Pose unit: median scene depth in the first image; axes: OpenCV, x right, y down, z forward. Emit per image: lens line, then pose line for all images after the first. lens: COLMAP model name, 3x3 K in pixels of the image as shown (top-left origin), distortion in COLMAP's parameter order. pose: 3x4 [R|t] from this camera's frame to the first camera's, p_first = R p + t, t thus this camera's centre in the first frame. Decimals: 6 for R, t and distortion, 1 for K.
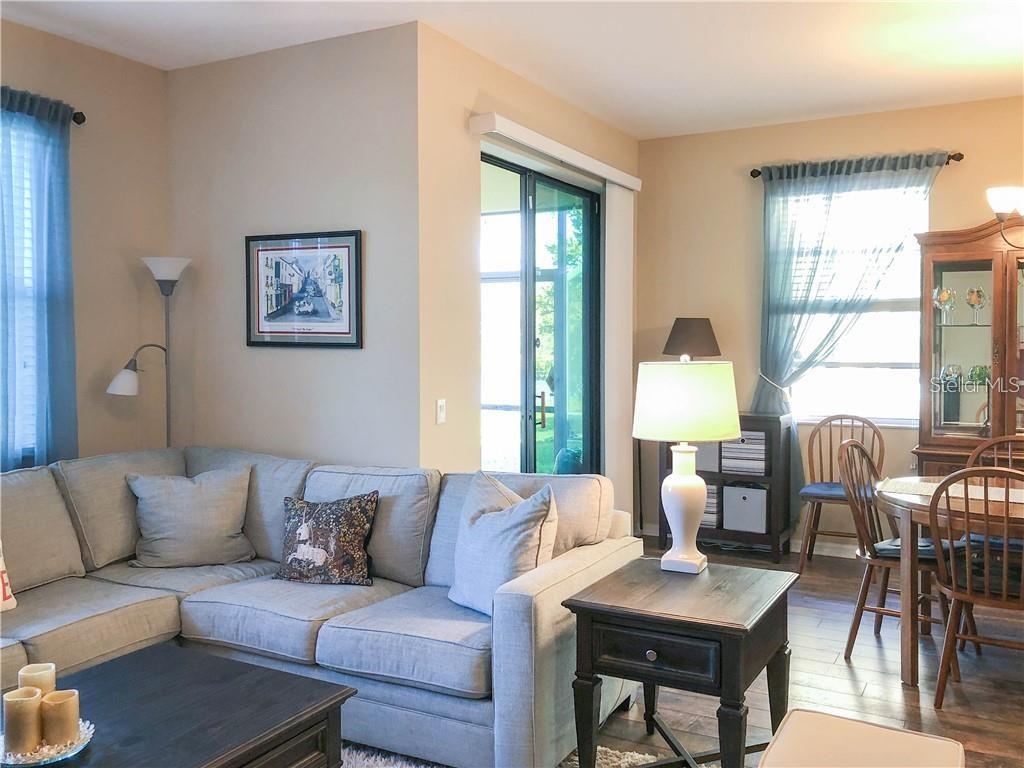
lens RADIAL K [[874.5, 0, 498.1], [0, 874.5, 362.8], [0, 0, 1]] dist [0.046159, 0.003607]
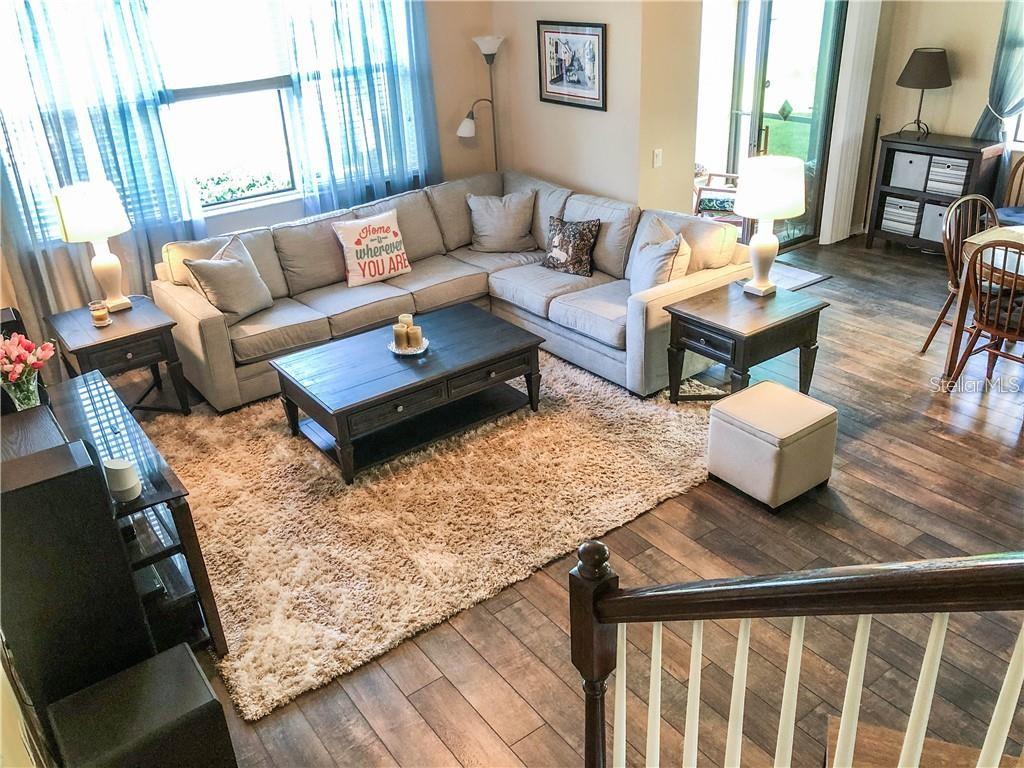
lens RADIAL K [[846.5, 0, 512.0], [0, 846.5, 384.0], [0, 0, 1]] dist [0.014235, 0.024290]
pose [[0.905174, 0.151482, -0.397131, 0.362703], [0.042468, 0.897428, 0.439113, -0.259045], [0.422914, -0.414339, 0.805895, -0.424692]]
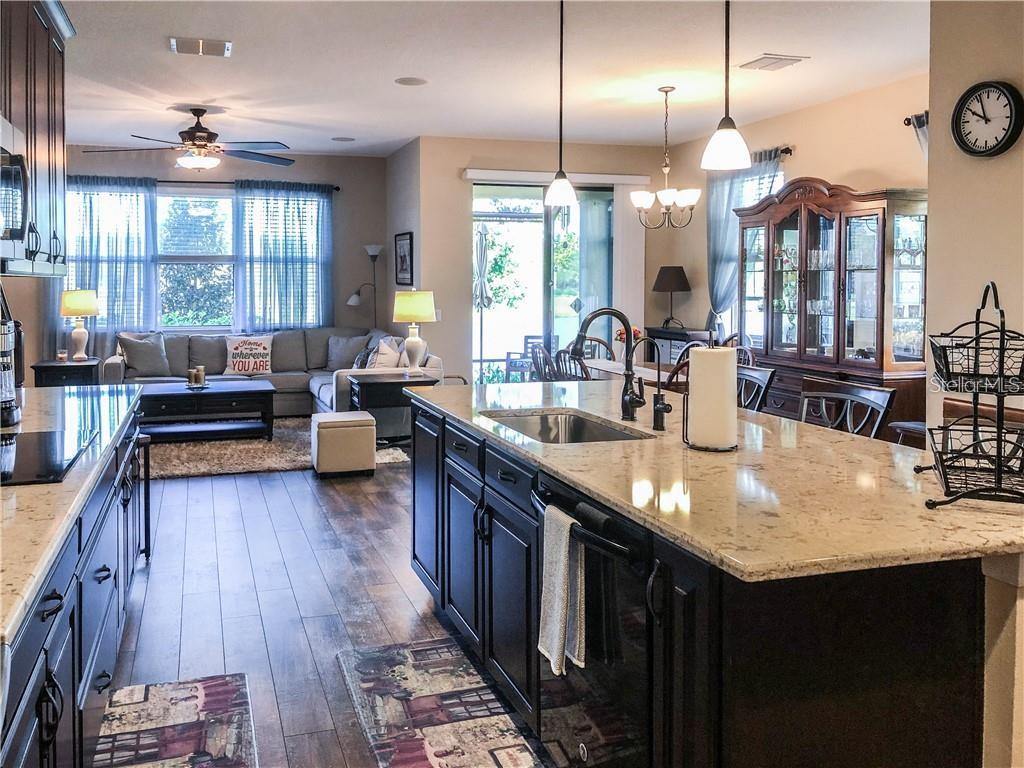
lens RADIAL K [[874.5, 0, 498.1], [0, 874.5, 362.8], [0, 0, 1]] dist [0.046159, 0.003607]
pose [[0.724698, 0.062531, -0.686224, 1.653096], [-0.015215, 0.997083, 0.074790, 0.009248], [0.688899, -0.043760, 0.723535, -0.478221]]
